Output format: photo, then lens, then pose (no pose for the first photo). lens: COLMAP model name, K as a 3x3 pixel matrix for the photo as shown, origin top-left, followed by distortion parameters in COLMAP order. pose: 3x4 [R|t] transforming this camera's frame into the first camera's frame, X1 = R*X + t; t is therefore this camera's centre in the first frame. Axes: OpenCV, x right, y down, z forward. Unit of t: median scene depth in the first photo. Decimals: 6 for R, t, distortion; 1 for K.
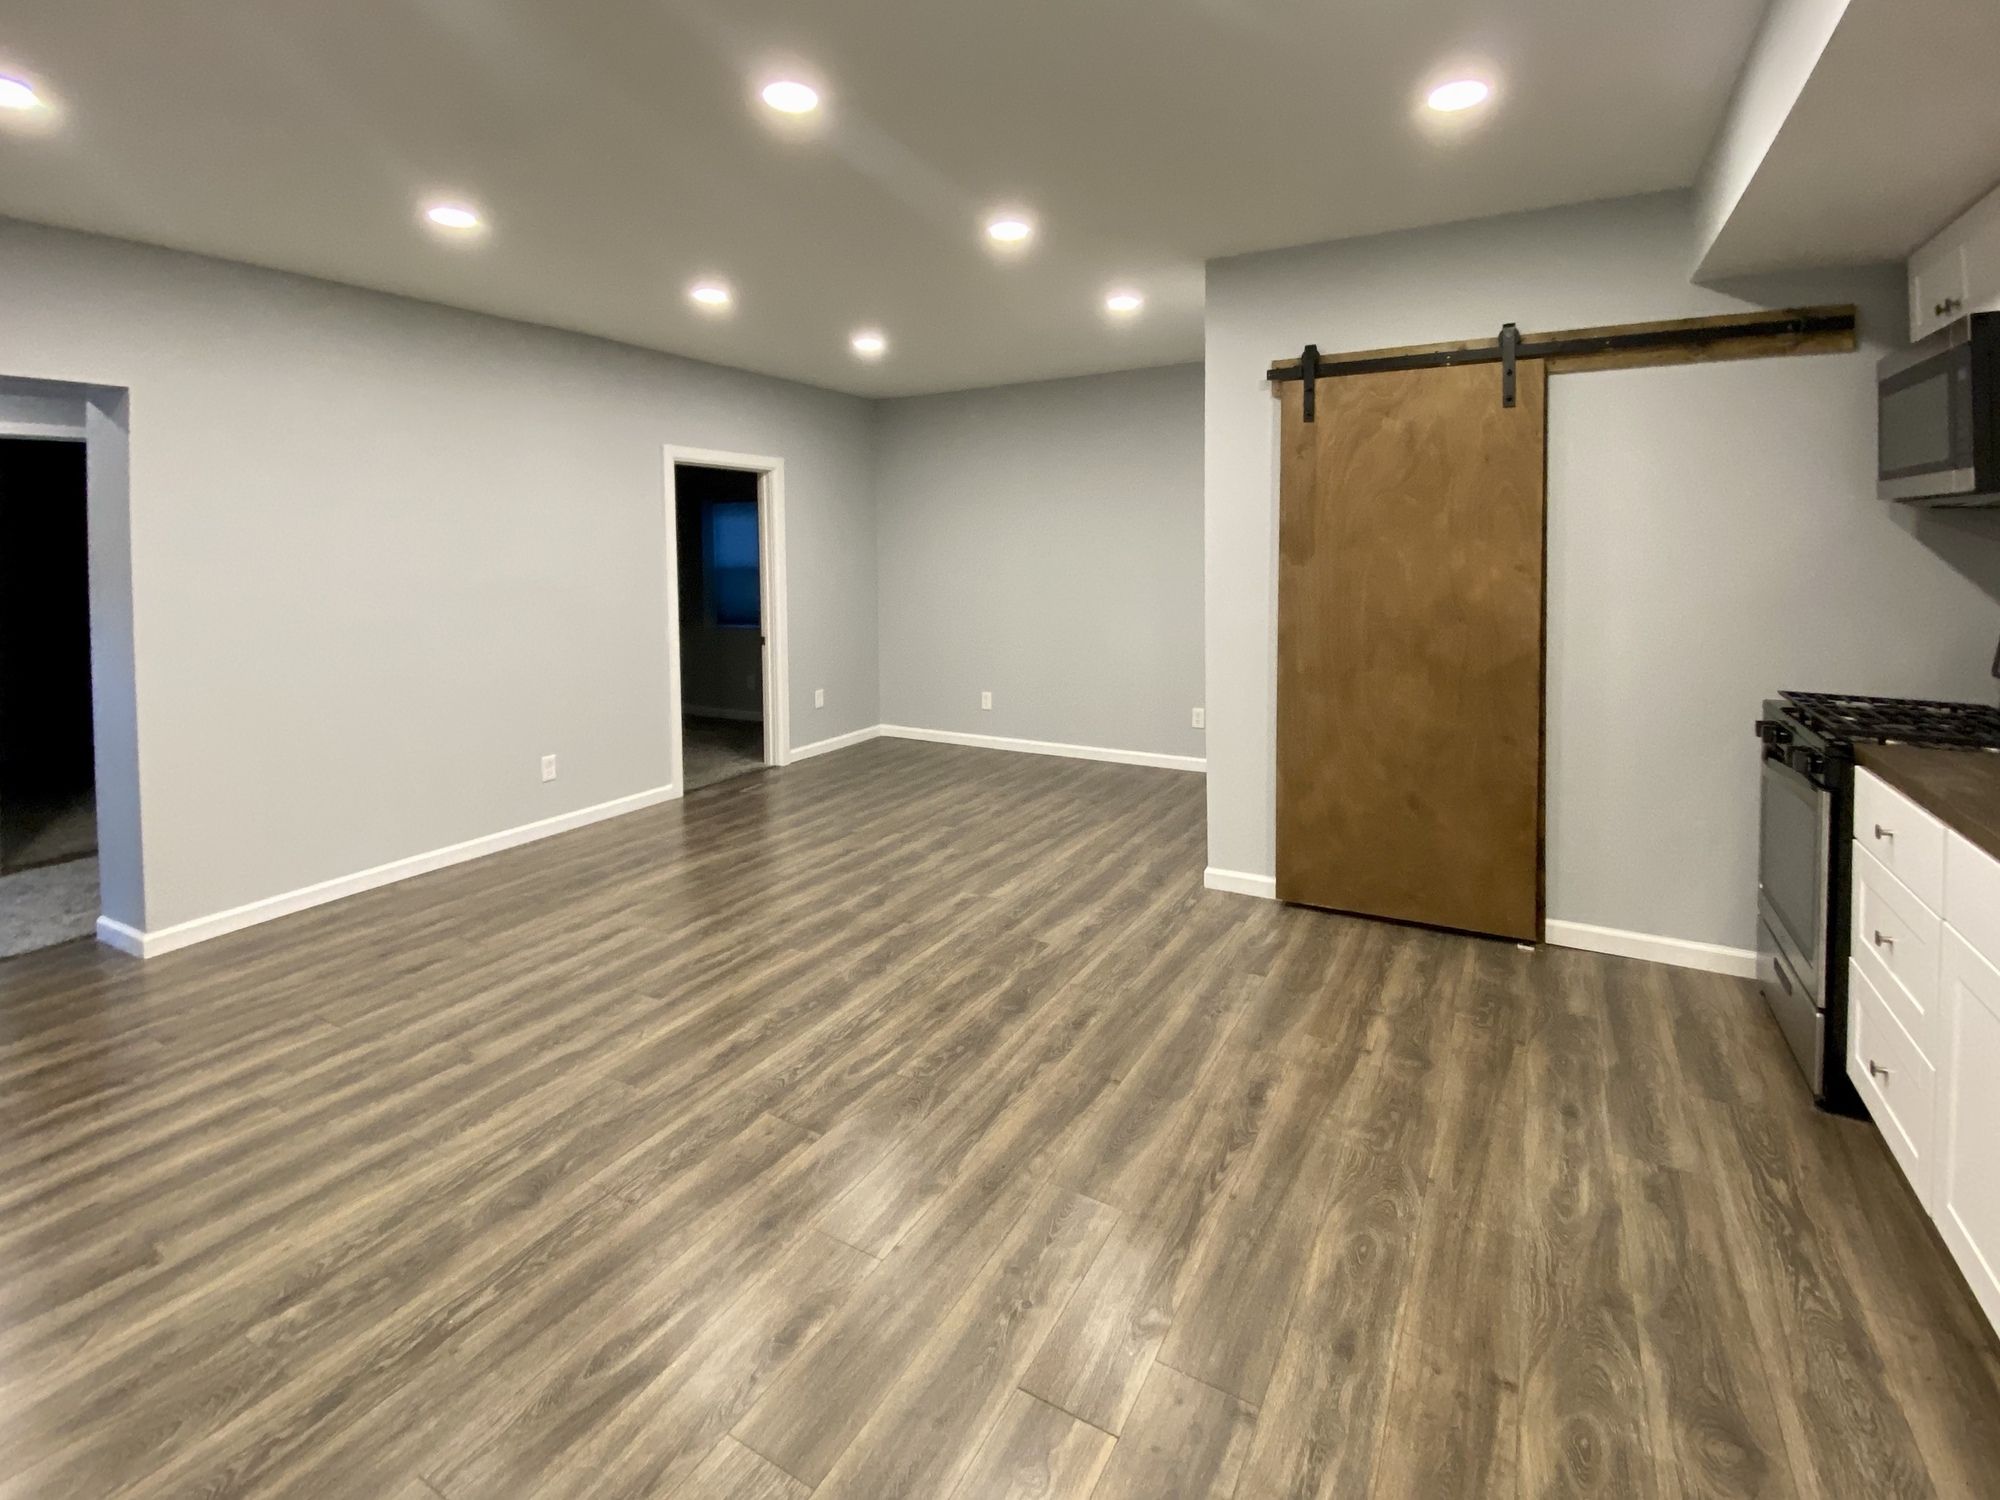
lens RADIAL K [[893.4, 0, 1025.3], [0, 893.4, 742.0], [0, 0, 1]] dist [0.025844, -0.032148]
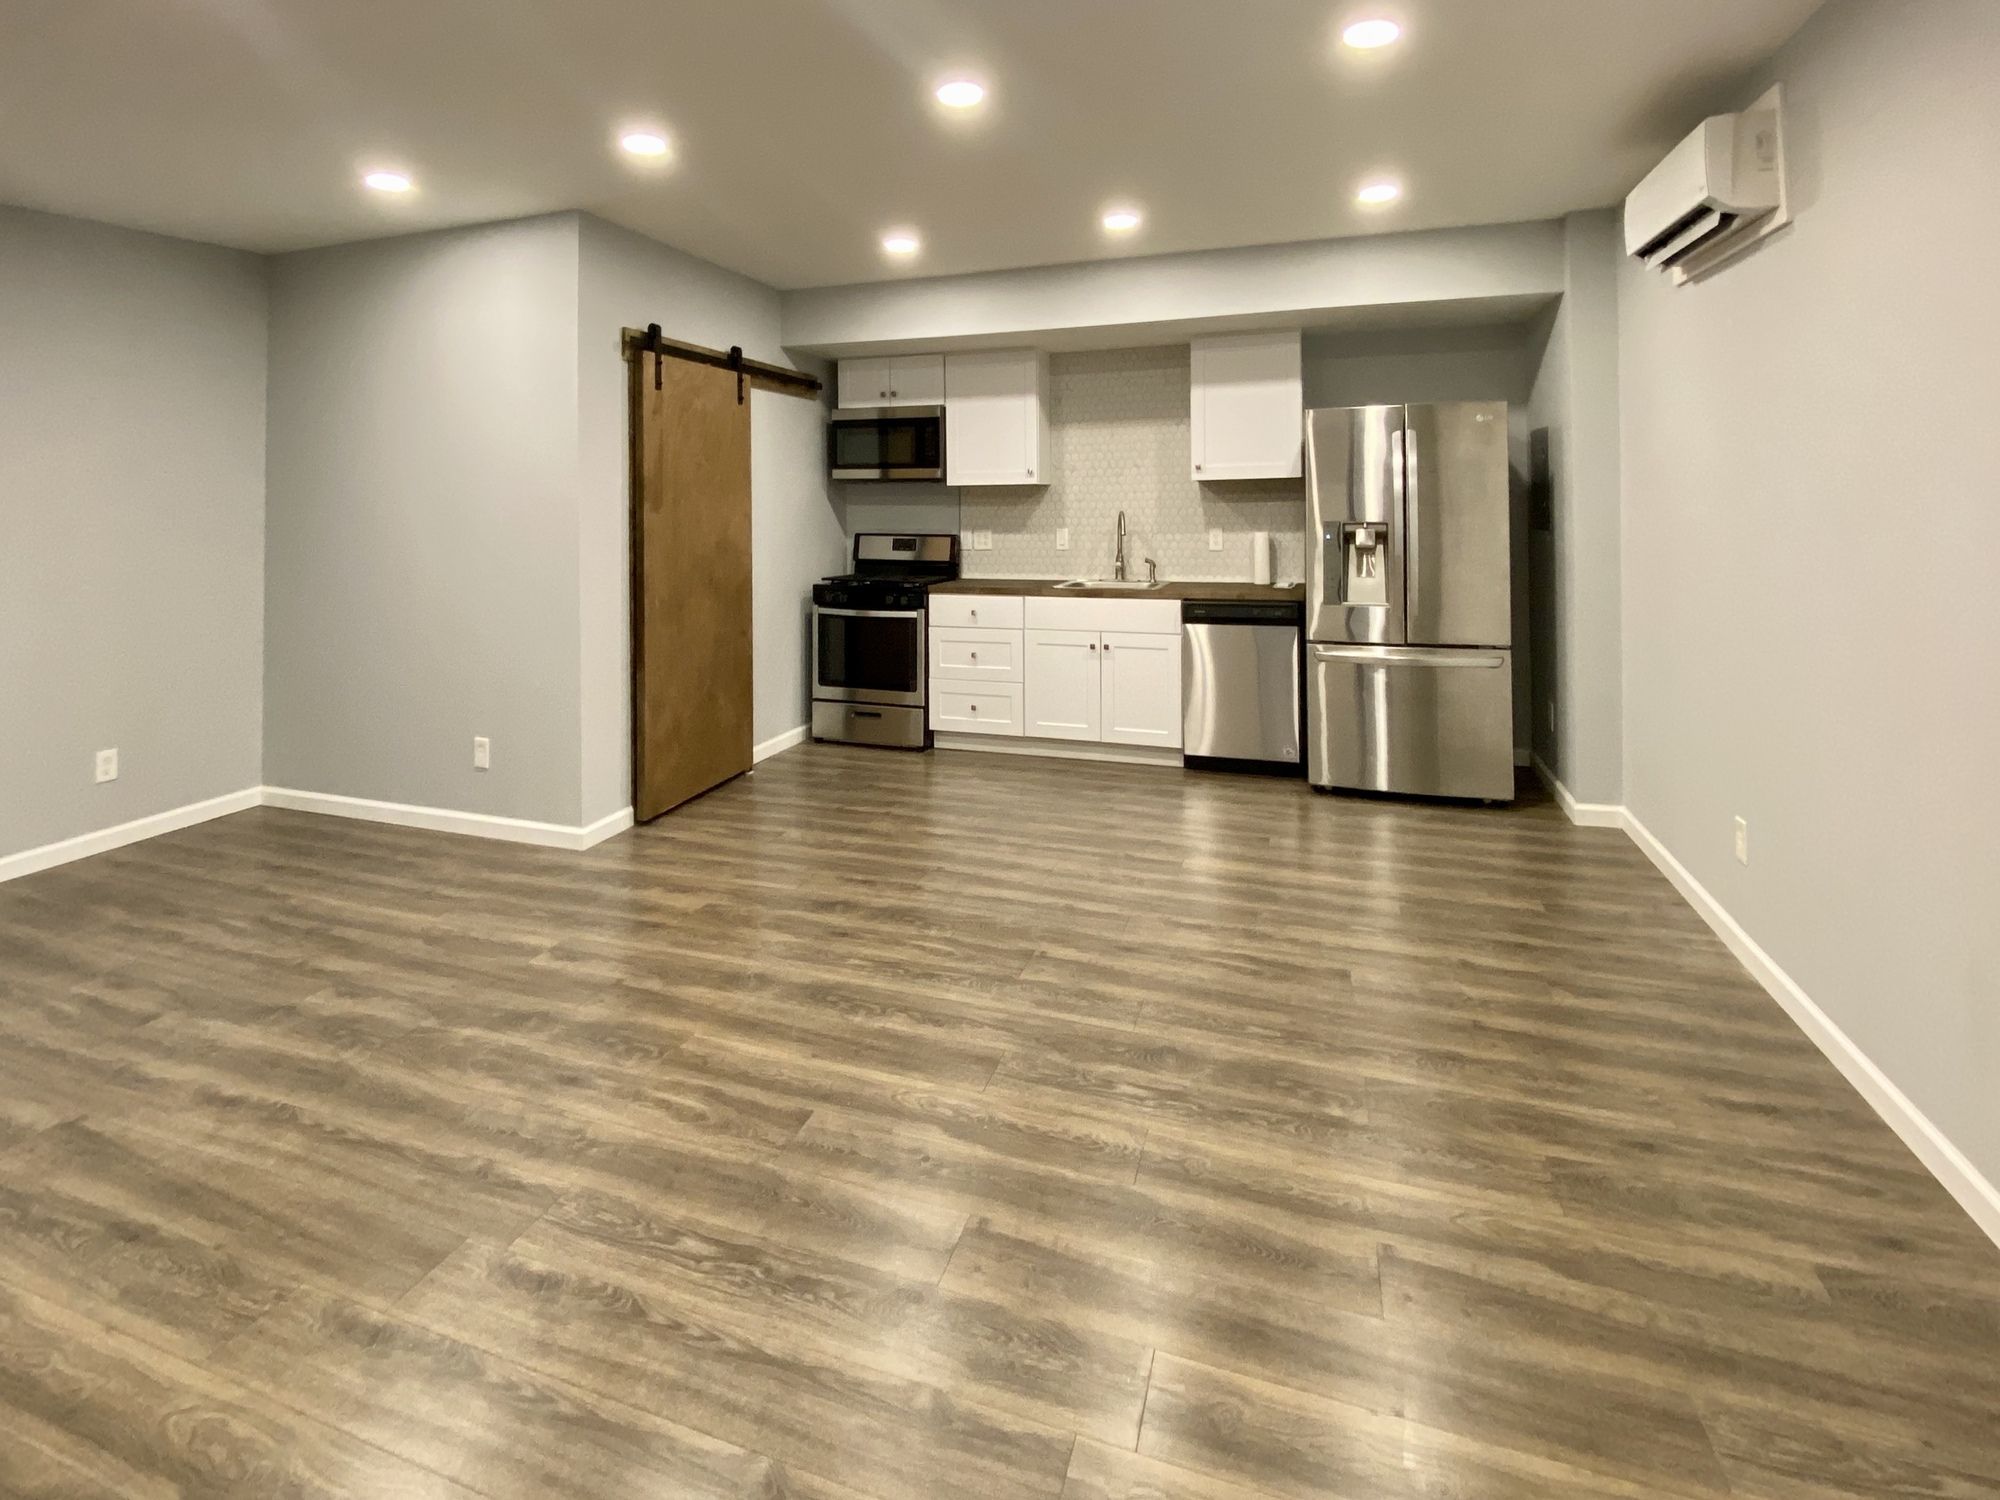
lens RADIAL K [[893.4, 0, 1025.3], [0, 893.4, 742.0], [0, 0, 1]] dist [0.025844, -0.032148]
pose [[-0.191408, -0.247849, 0.949702, -1.122190], [0.218061, 0.932672, 0.287354, -0.176917], [-0.956981, 0.262095, -0.124474, 0.894622]]
